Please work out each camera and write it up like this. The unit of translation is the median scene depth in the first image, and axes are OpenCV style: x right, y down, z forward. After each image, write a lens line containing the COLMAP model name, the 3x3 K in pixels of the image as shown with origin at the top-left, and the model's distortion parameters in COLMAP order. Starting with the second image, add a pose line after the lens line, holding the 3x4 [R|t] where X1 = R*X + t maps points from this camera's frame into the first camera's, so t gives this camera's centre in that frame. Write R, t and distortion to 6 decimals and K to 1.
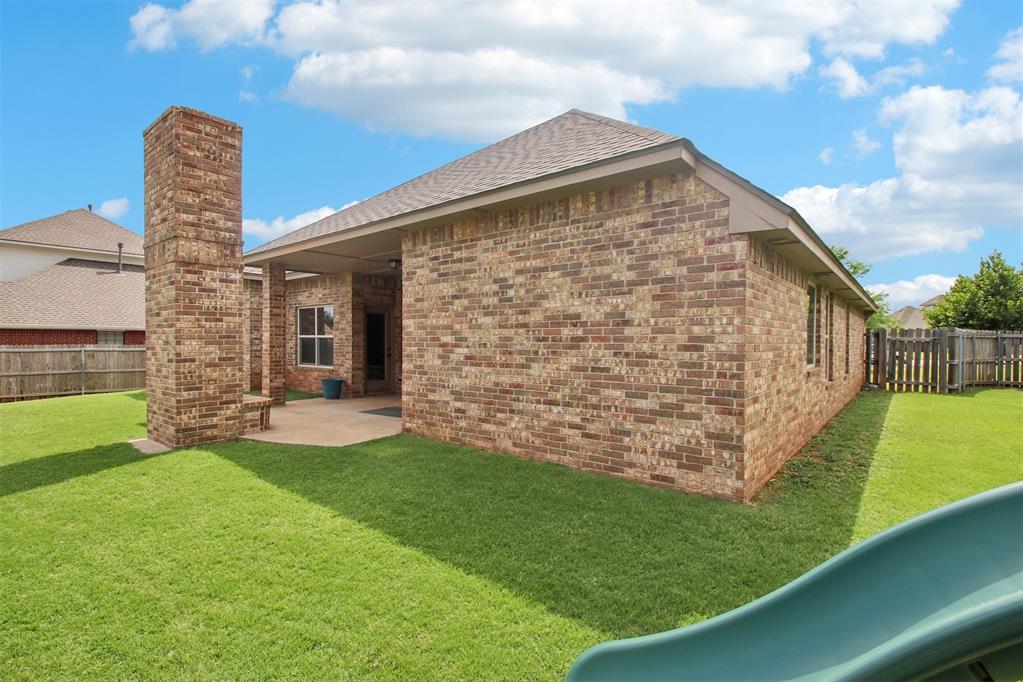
lens RADIAL K [[475.5, 0, 502.0], [0, 475.5, 345.0], [0, 0, 1]] dist [0.000146, -0.004281]
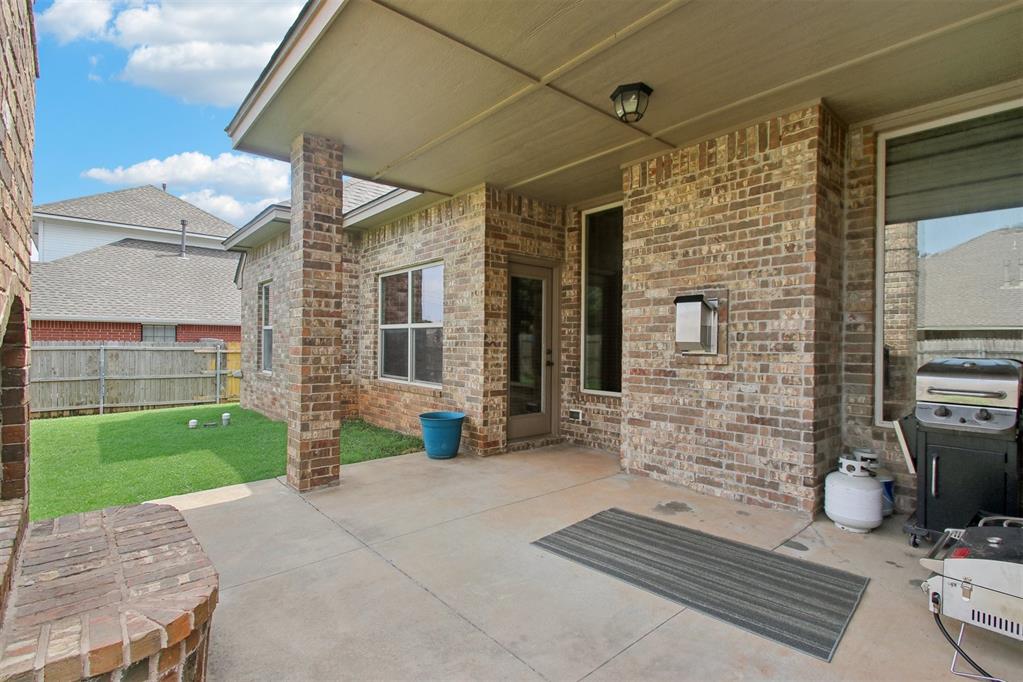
lens RADIAL K [[475.5, 0, 507.8], [0, 475.5, 343.5], [0, 0, 1]] dist [0.000146, -0.004281]
pose [[0.986590, 0.006755, -0.163081, -0.215730], [-0.008133, 0.999937, -0.007784, 0.005201], [0.163018, 0.009006, 0.986582, 0.543641]]
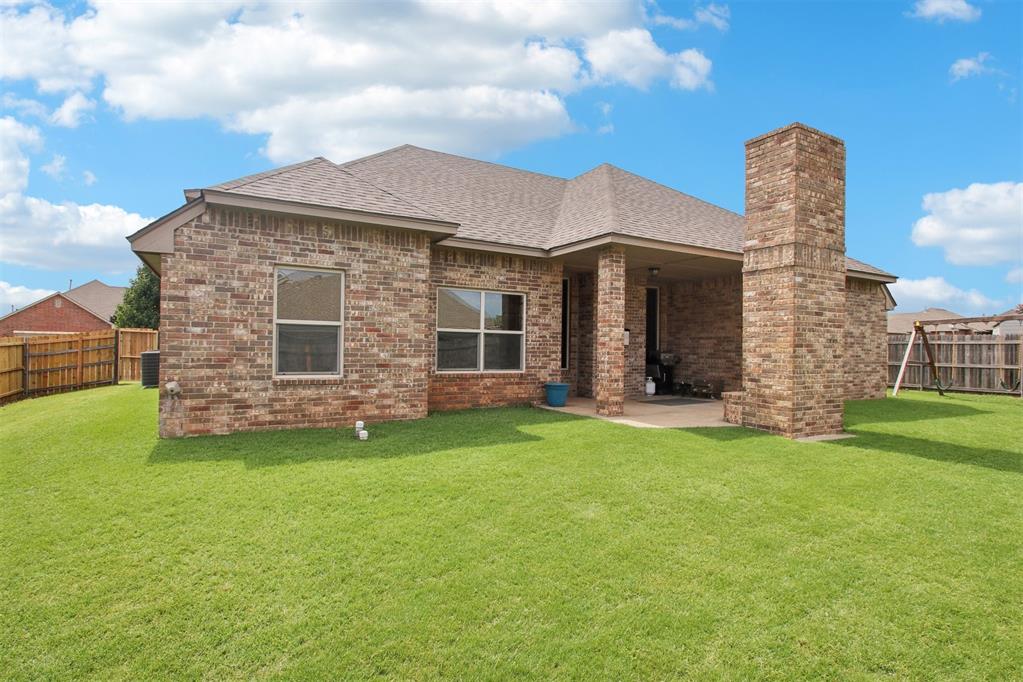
lens RADIAL K [[508.6, 0, 515.3], [0, 508.6, 345.9], [0, 0, 1]] dist [-0.001741, -0.000018]
pose [[0.364348, 0.008149, 0.931227, -1.213115], [-0.004668, 0.999965, -0.006924, 0.011082], [-0.931251, -0.001824, 0.364373, 0.727288]]
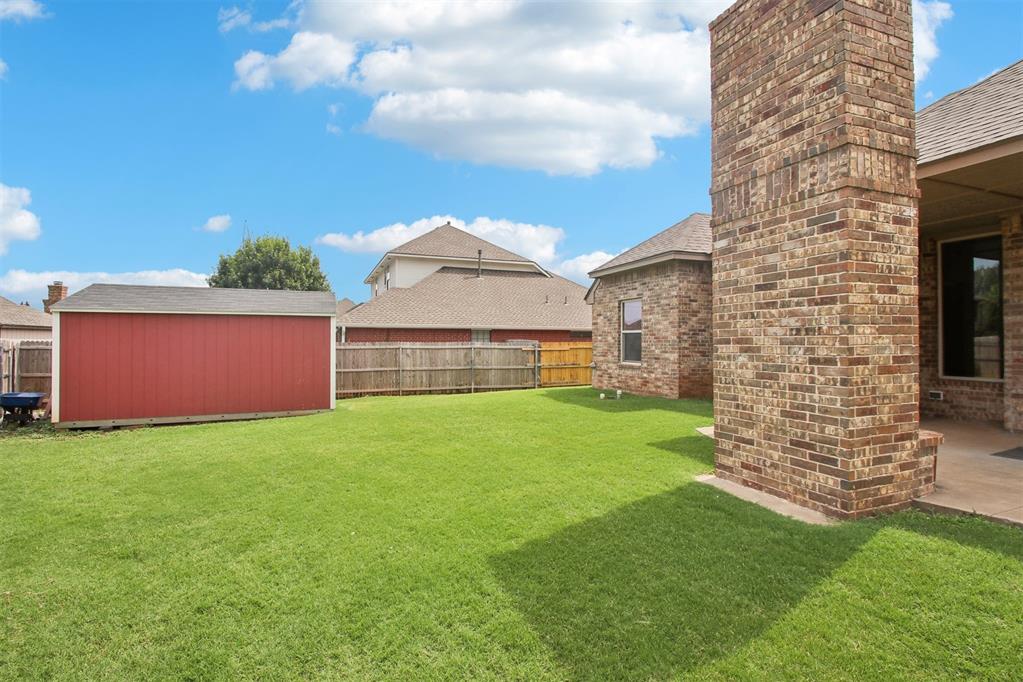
lens RADIAL K [[475.5, 0, 506.2], [0, 475.5, 333.5], [0, 0, 1]] dist [0.000146, -0.004281]
pose [[0.870237, -0.009597, -0.492540, -0.425865], [-0.003042, 0.999686, -0.024853, 0.008483], [0.492624, 0.023126, 0.869935, 0.169888]]
